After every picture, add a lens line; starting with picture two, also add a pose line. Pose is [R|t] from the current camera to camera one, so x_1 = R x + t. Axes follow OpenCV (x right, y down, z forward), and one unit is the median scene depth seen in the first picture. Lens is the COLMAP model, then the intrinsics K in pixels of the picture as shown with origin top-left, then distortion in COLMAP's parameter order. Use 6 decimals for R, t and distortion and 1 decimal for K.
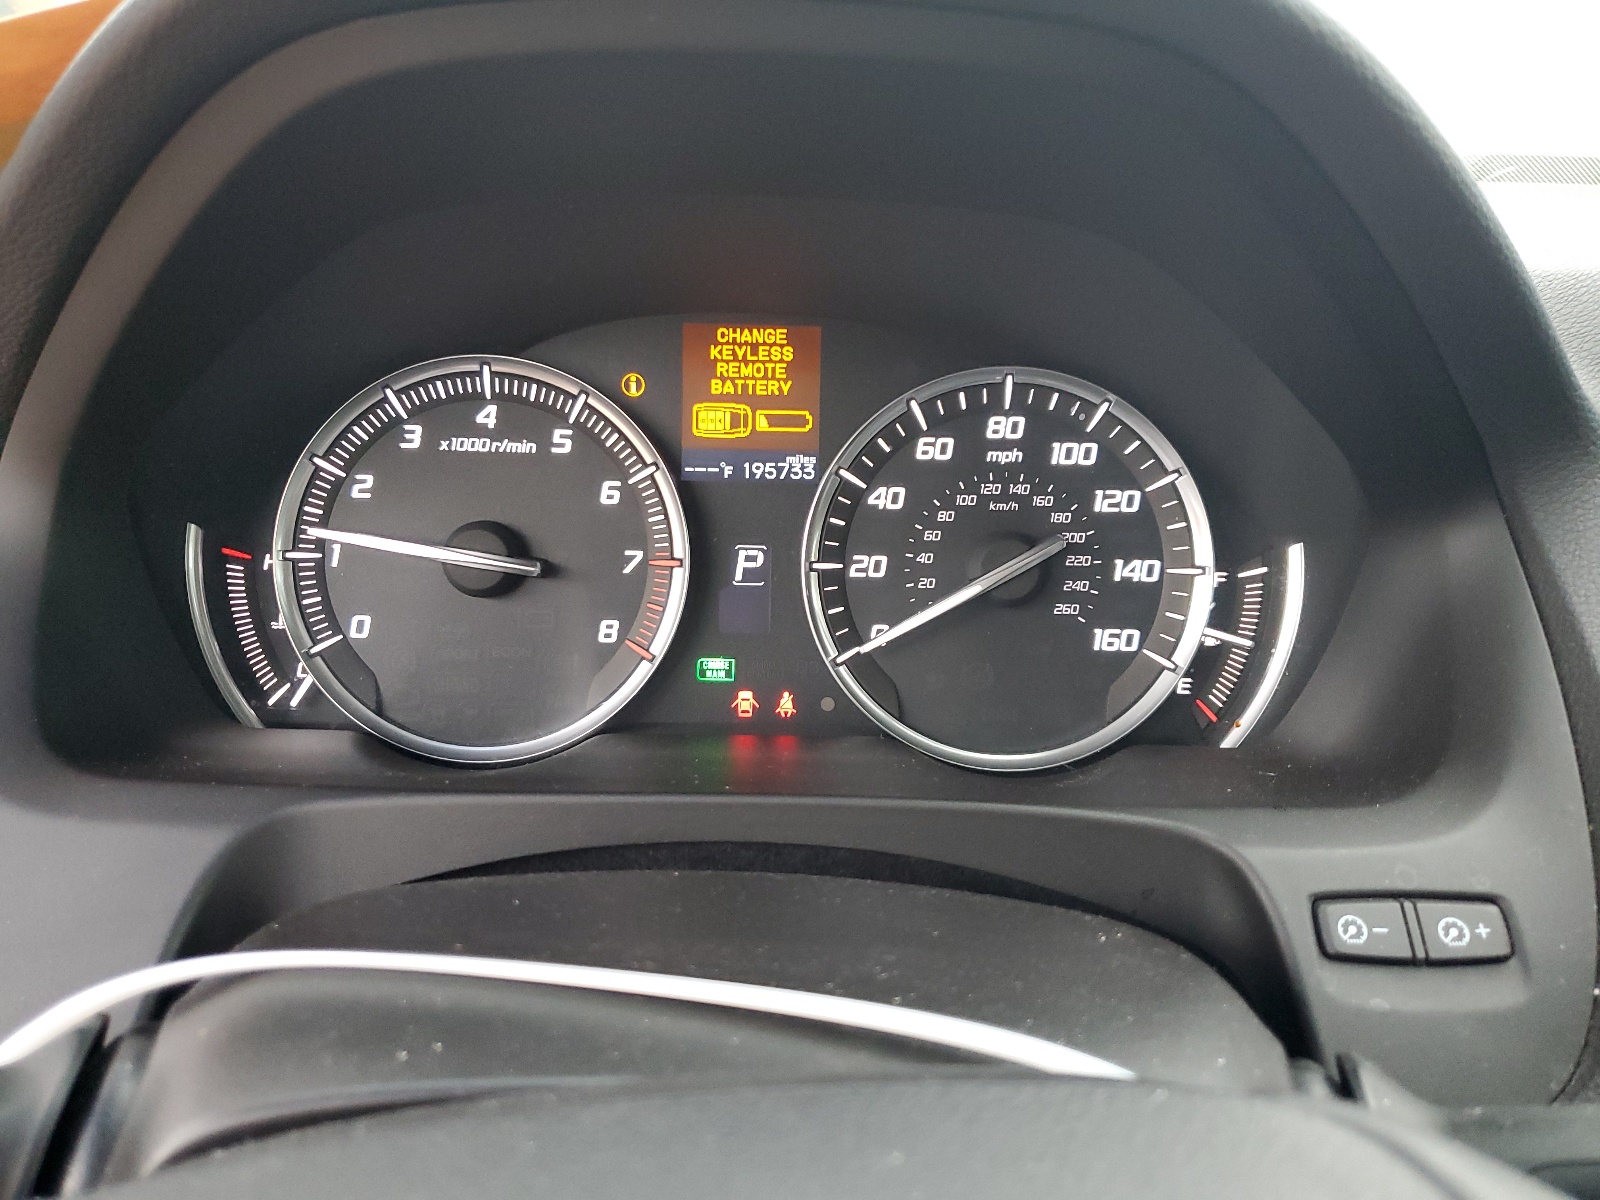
lens RADIAL K [[1223.3, 0, 799.6], [0, 1223.3, 602.5], [0, 0, 1]] dist [0.024465, -0.018904]
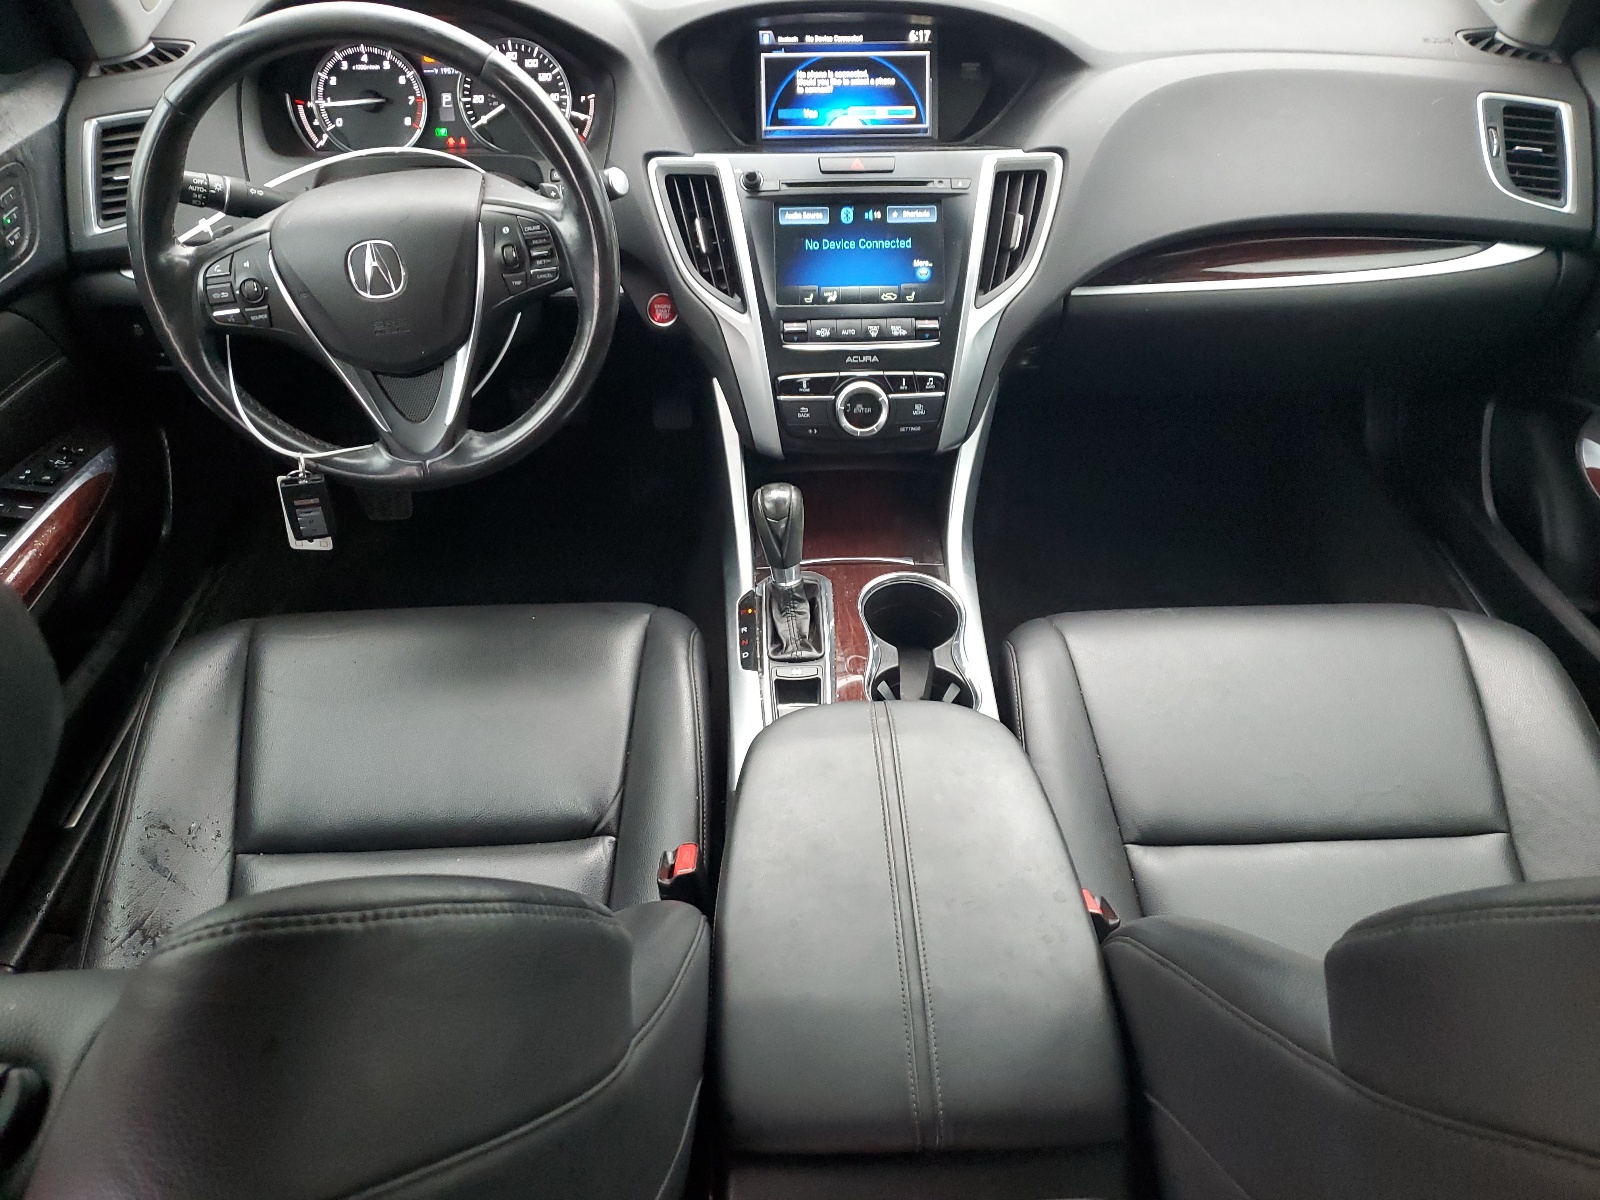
lens RADIAL K [[1223.3, 0, 797.5], [0, 1223.3, 596.3], [0, 0, 1]] dist [0.024465, -0.018904]
pose [[0.997051, -0.060745, 0.046899, 0.749998], [0.039325, 0.929191, 0.367503, 0.038948], [-0.065902, -0.364575, 0.928839, -3.024443]]
